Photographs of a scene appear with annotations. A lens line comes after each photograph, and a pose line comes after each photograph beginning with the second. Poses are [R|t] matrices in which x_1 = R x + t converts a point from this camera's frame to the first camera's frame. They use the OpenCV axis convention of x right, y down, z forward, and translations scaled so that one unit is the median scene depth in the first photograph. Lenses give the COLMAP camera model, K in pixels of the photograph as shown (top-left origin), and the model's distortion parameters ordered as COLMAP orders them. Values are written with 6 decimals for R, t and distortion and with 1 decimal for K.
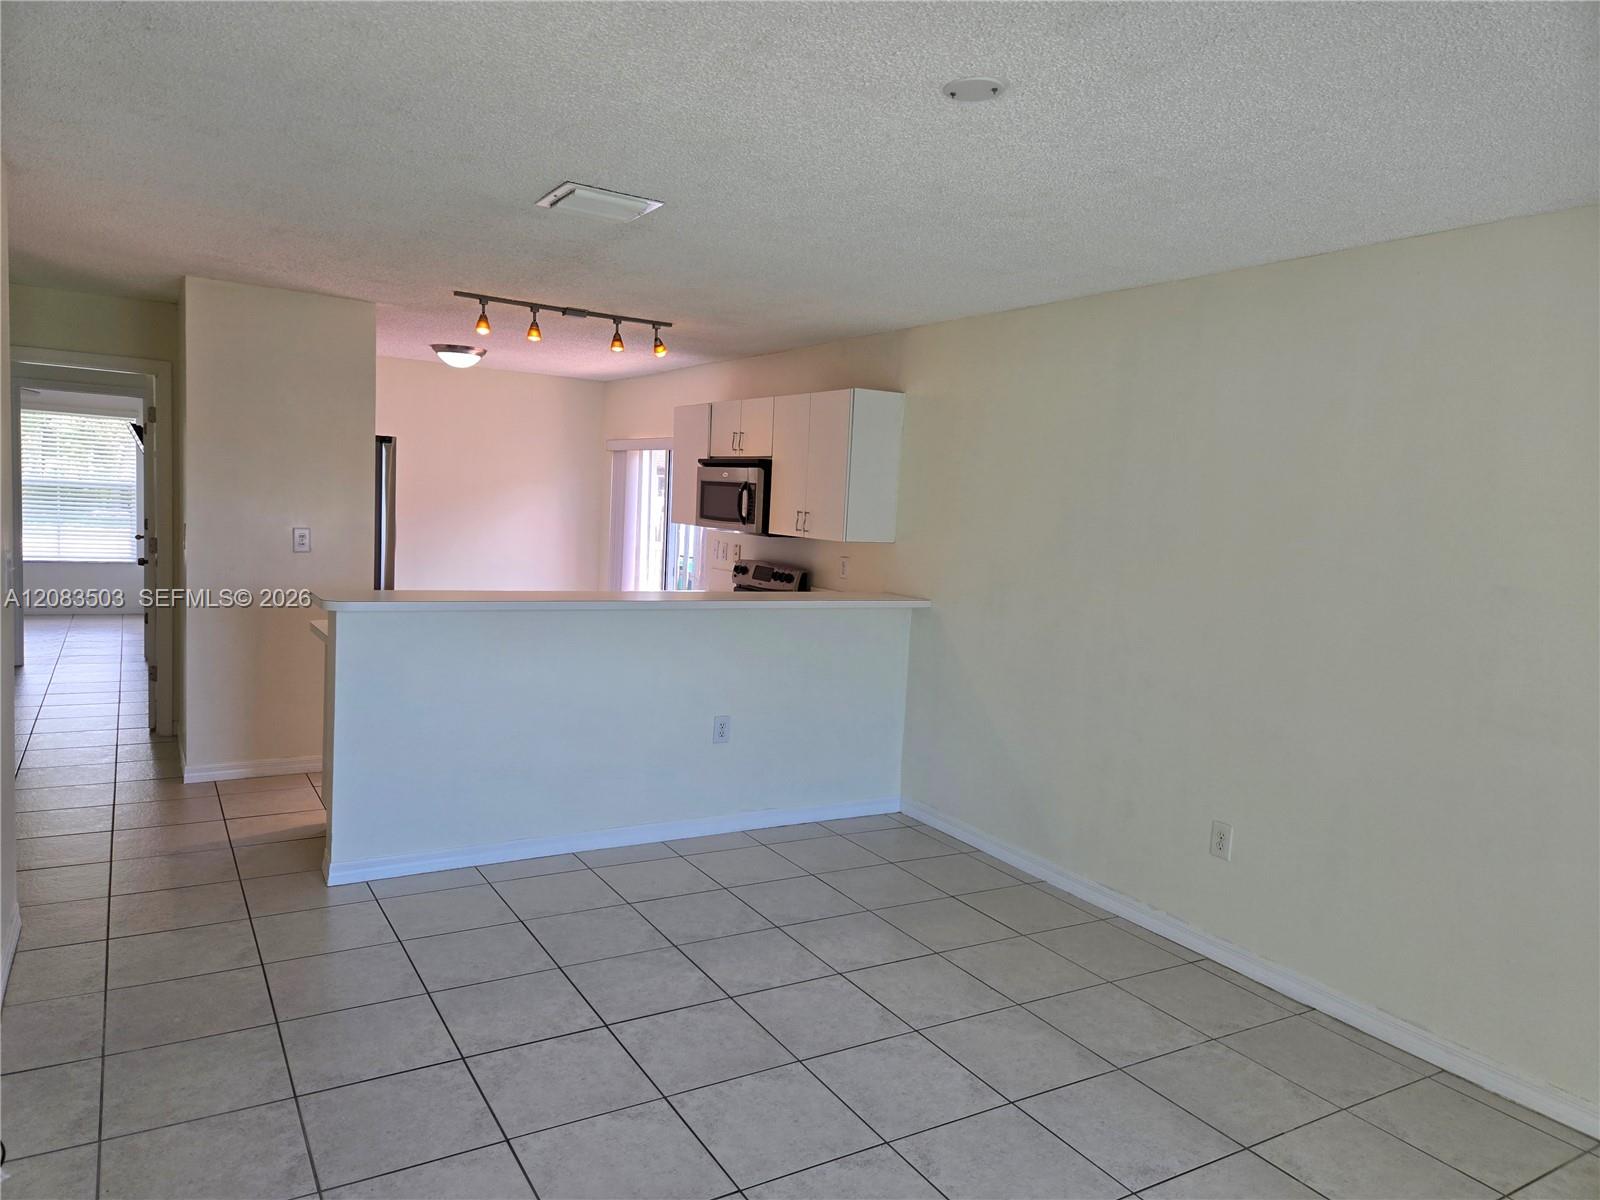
lens RADIAL K [[1072.4, 0, 800.0], [0, 1072.4, 600.0], [0, 0, 1]] dist [0.018168, -0.000588]
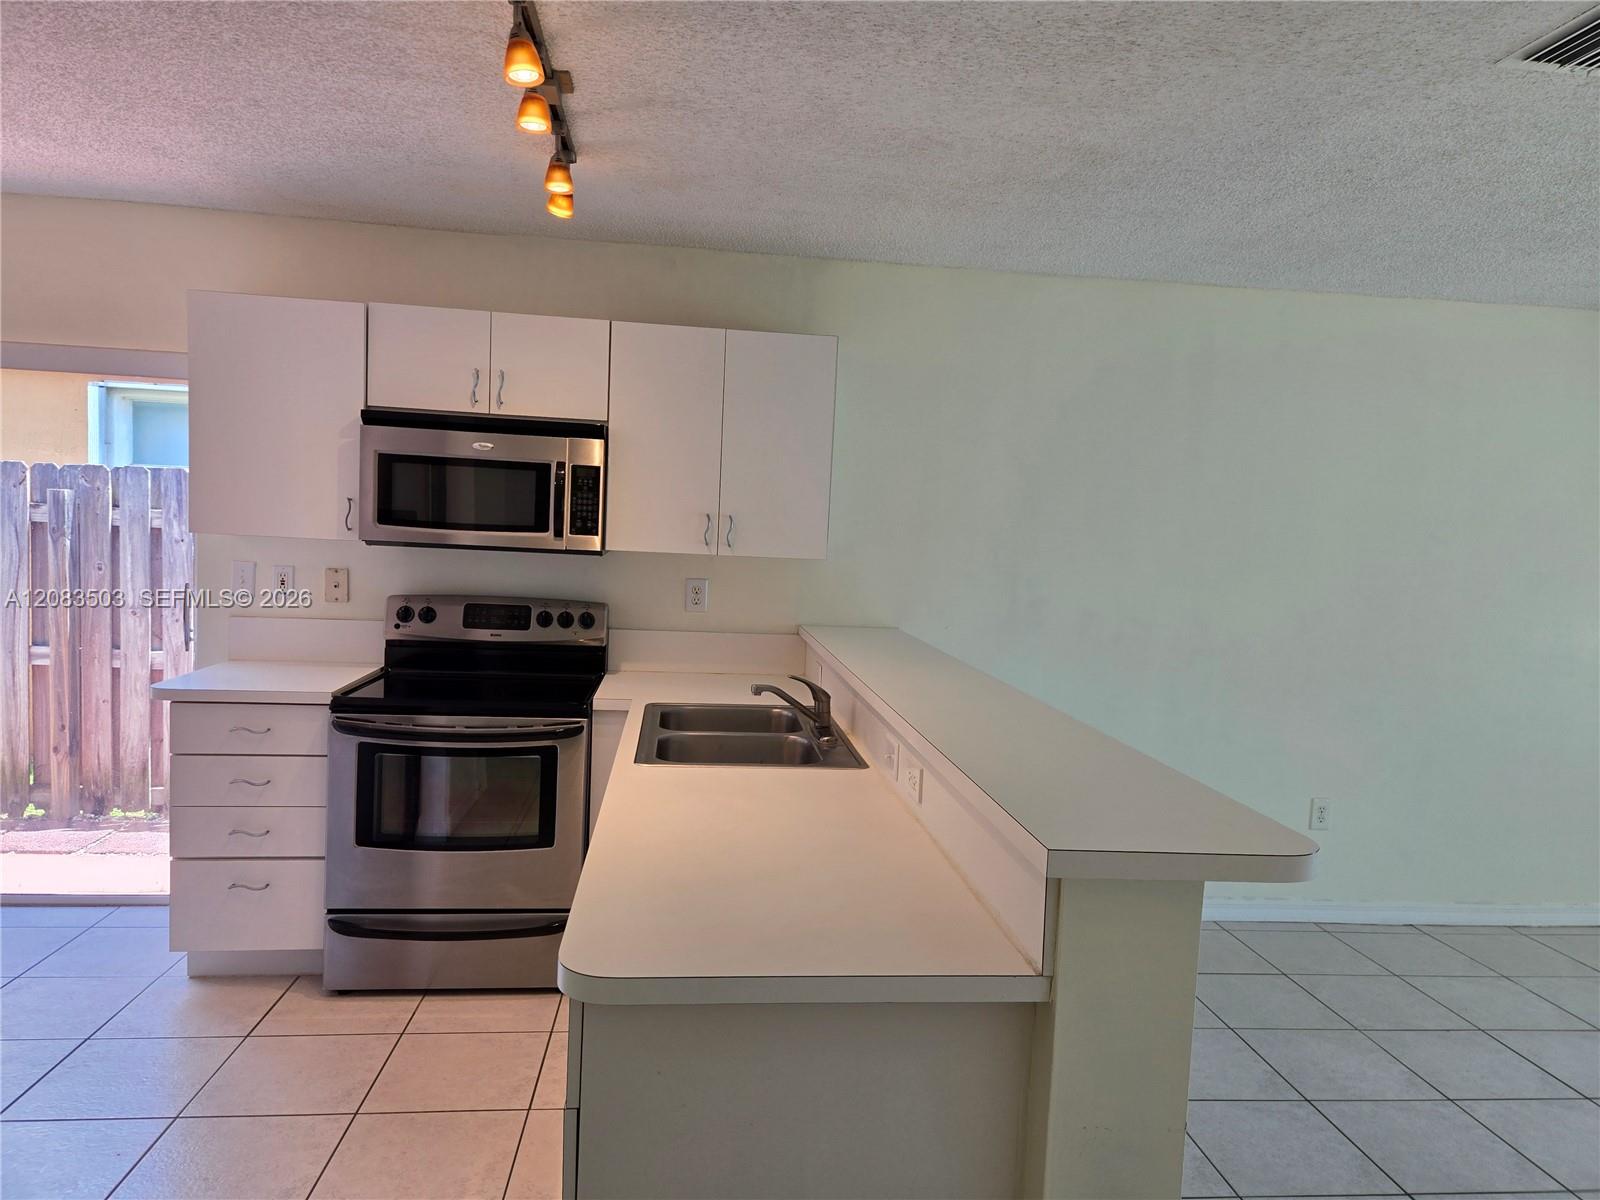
lens RADIAL K [[1072.4, 0, 800.0], [0, 1072.4, 600.0], [0, 0, 1]] dist [0.018168, -0.000588]
pose [[0.434019, -0.100903, 0.895235, -0.547089], [0.063326, 0.994667, 0.081409, -0.080140], [-0.898675, 0.021359, 0.438094, 0.672584]]
